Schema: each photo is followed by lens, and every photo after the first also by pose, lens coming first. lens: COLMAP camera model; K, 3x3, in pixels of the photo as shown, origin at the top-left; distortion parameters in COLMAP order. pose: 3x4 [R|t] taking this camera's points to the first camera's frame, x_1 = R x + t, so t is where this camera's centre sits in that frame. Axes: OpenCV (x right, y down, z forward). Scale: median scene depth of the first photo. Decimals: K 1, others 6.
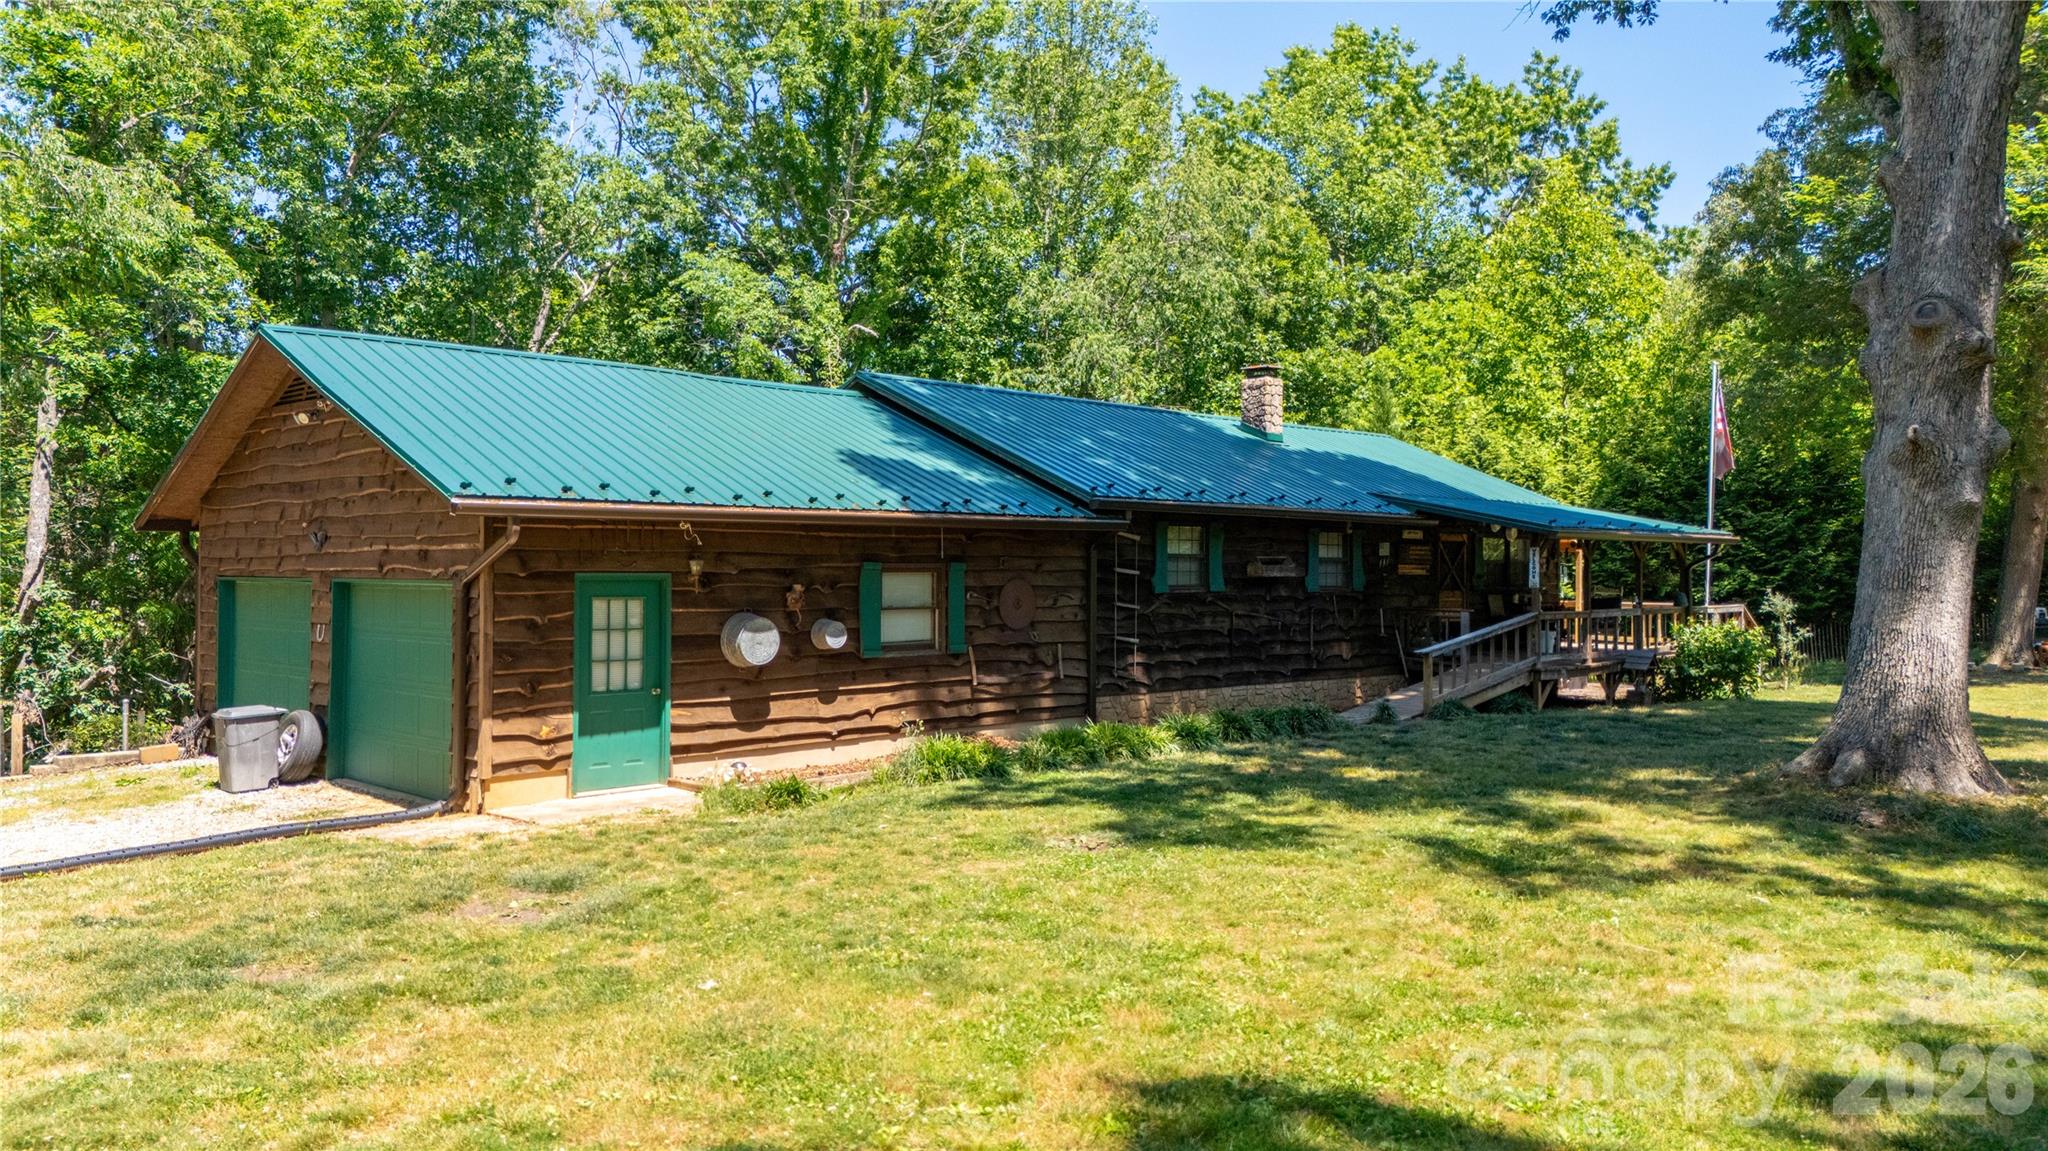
lens RADIAL K [[1494.2, 0, 1017.6], [0, 1494.2, 575.1], [0, 0, 1]] dist [0.032928, -0.002491]
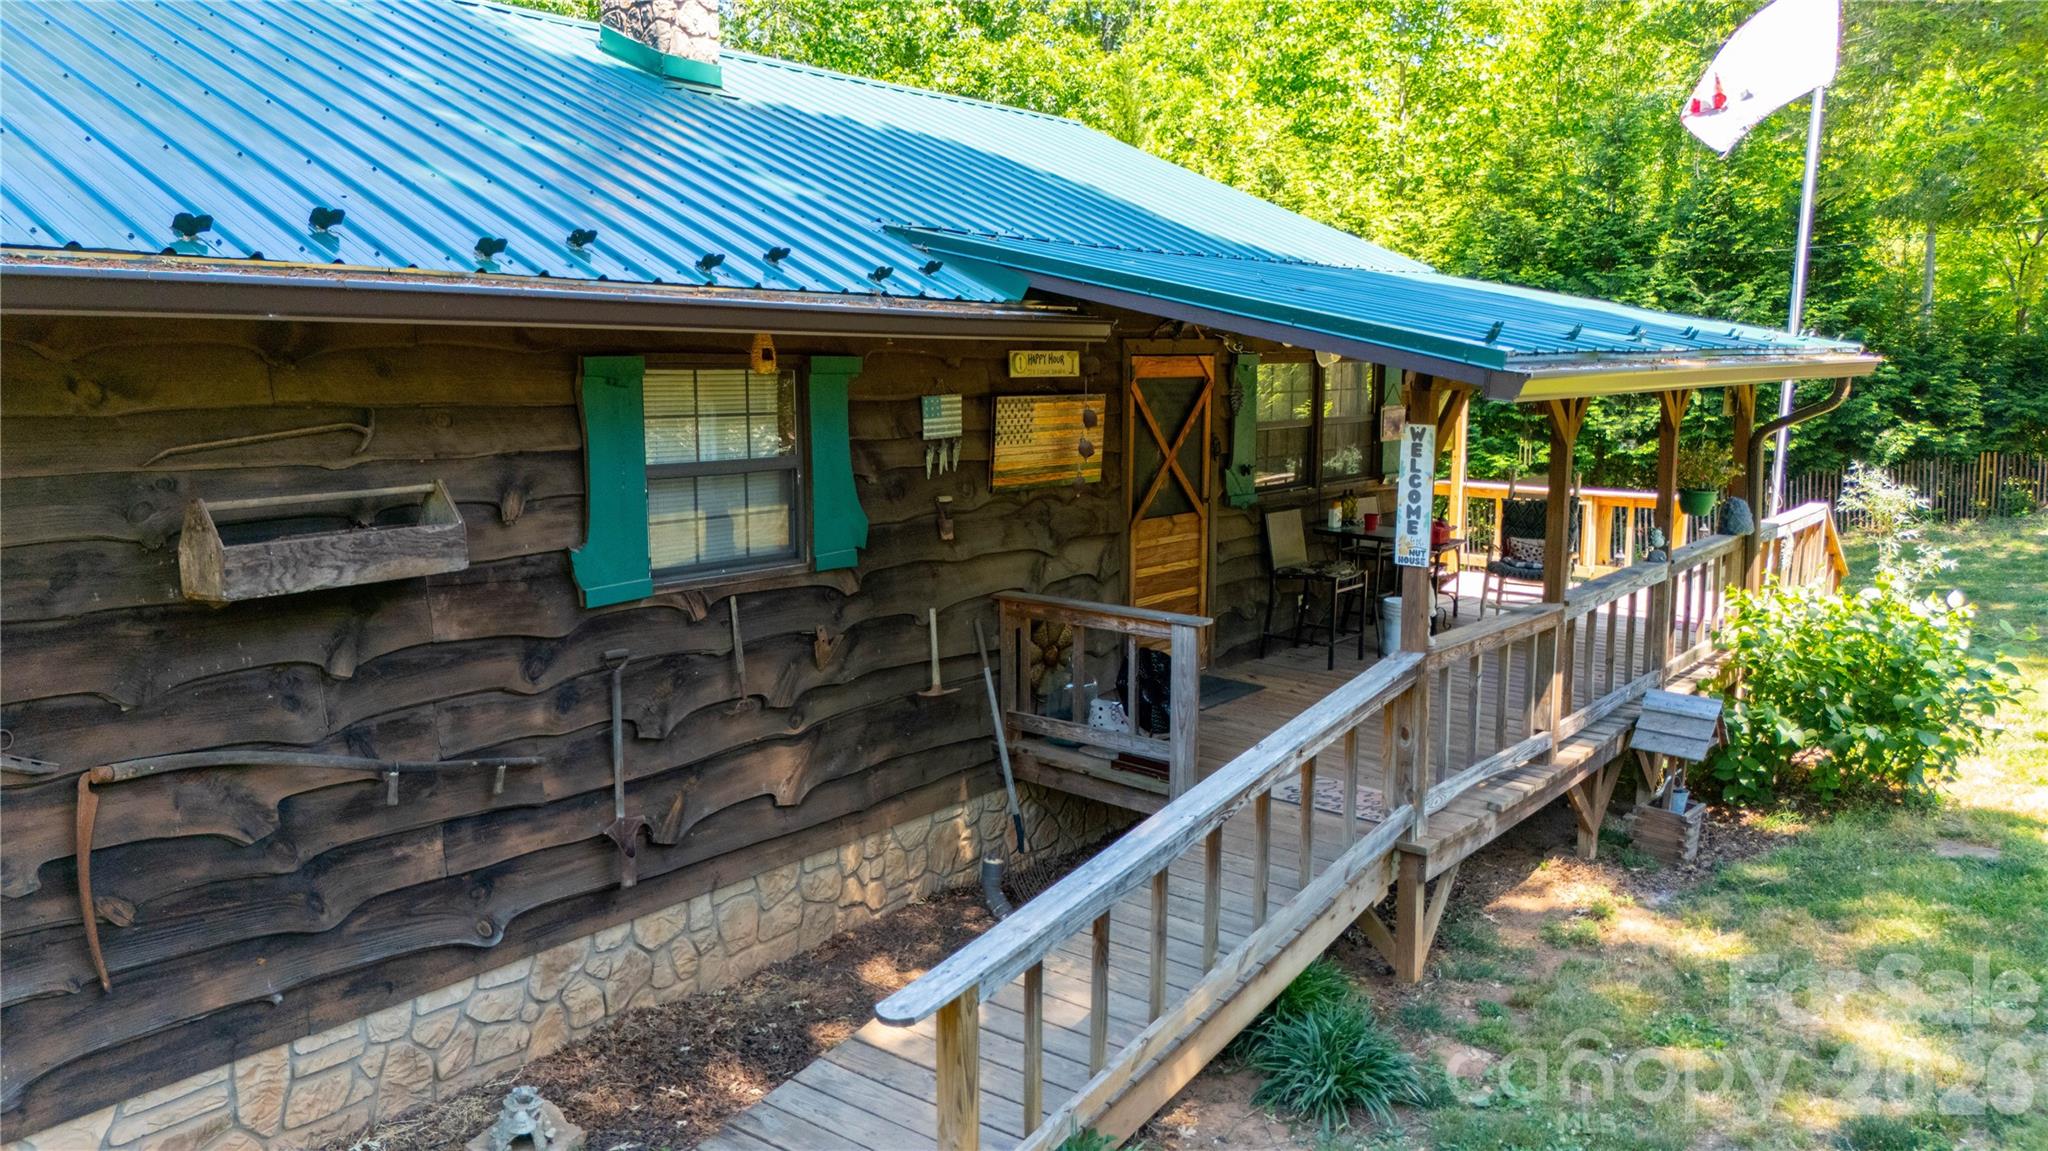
lens RADIAL K [[1494.2, 0, 1028.5], [0, 1494.2, 574.4], [0, 0, 1]] dist [0.032928, -0.002491]
pose [[0.990901, -0.023124, 0.132593, 0.214436], [0.003440, 0.989159, 0.146807, -0.029478], [-0.134550, -0.145016, 0.980238, 0.668399]]
